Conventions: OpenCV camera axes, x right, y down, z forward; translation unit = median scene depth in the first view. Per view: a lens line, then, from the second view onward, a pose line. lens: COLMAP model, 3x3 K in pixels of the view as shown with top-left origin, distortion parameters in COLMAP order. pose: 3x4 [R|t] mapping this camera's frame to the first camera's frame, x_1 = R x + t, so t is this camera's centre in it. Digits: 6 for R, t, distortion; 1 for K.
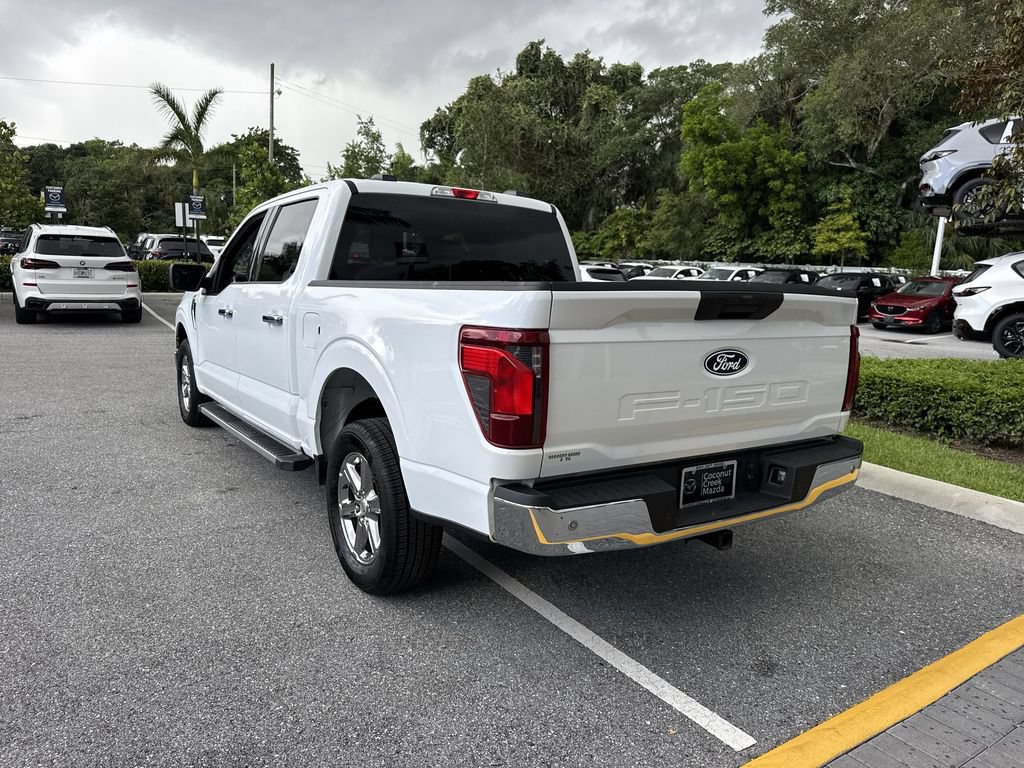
lens RADIAL K [[730.6, 0, 498.4], [0, 730.6, 383.1], [0, 0, 1]] dist [0.064057, -0.122257]
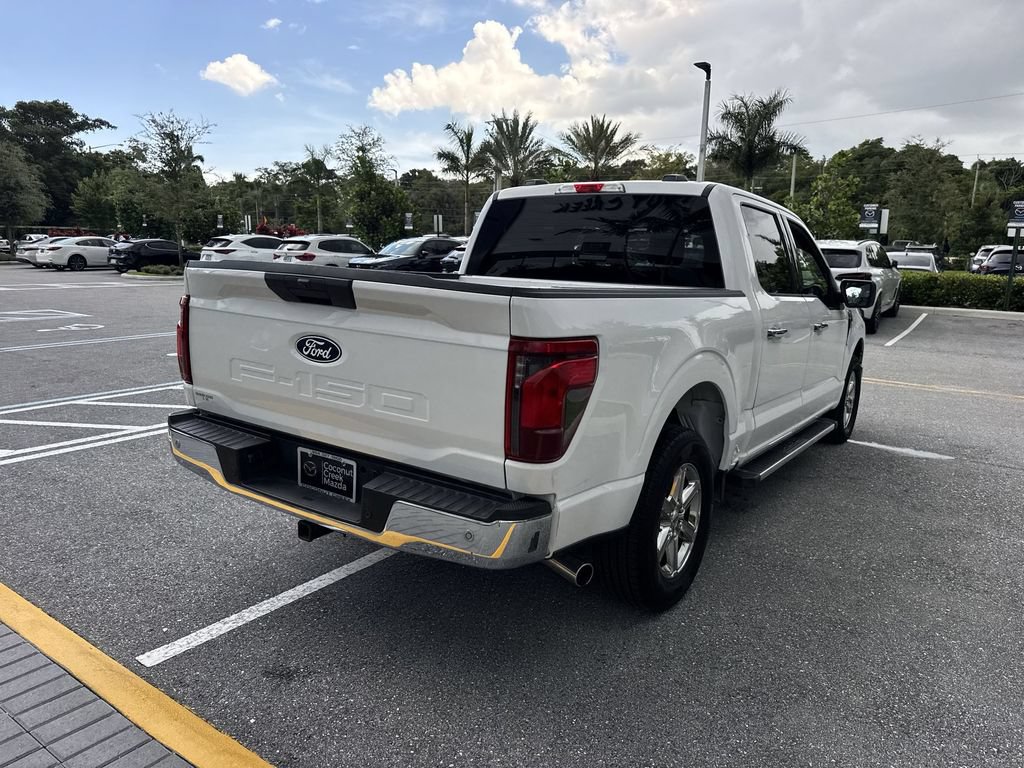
lens RADIAL K [[718.4, 0, 511.7], [0, 718.4, 376.0], [0, 0, 1]] dist [0.036294, -0.048806]
pose [[0.376113, 0.134813, -0.916714, 0.113580], [-0.162468, 0.983626, 0.077995, -0.009622], [0.912219, 0.119602, 0.391858, 0.076722]]
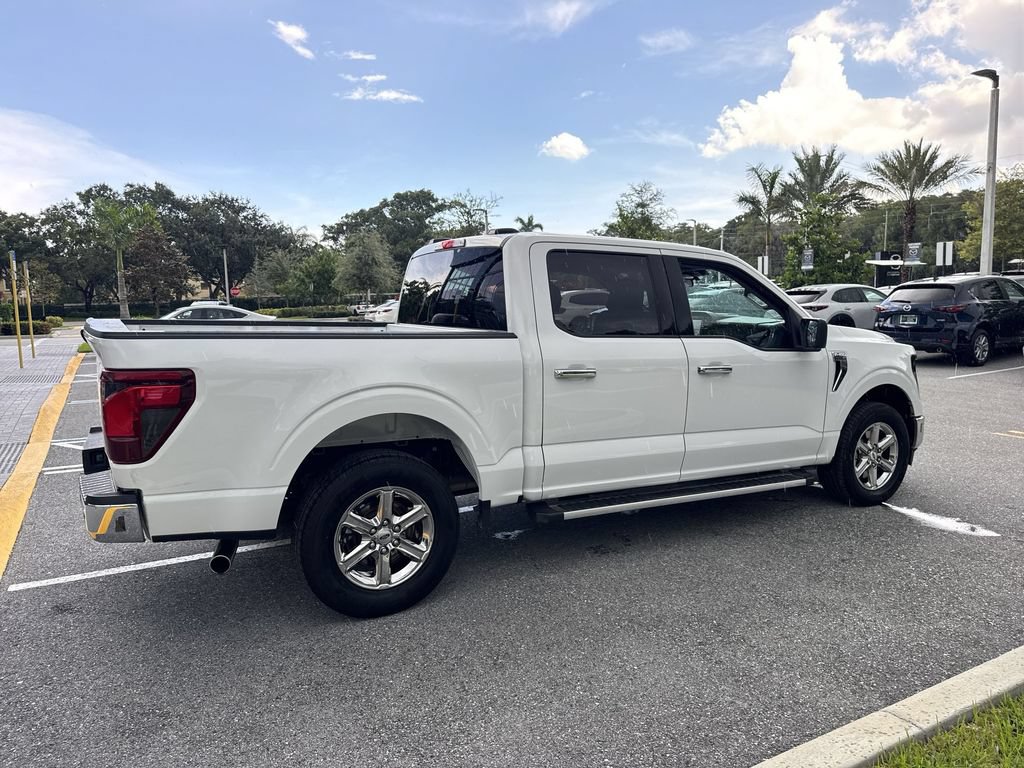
lens RADIAL K [[712.1, 0, 512.8], [0, 712.1, 388.4], [0, 0, 1]] dist [0.061448, -0.082403]
pose [[-0.062683, 0.089237, -0.994036, 0.140325], [-0.147154, 0.984282, 0.097641, -0.022537], [0.987125, 0.152397, -0.048566, 0.161326]]
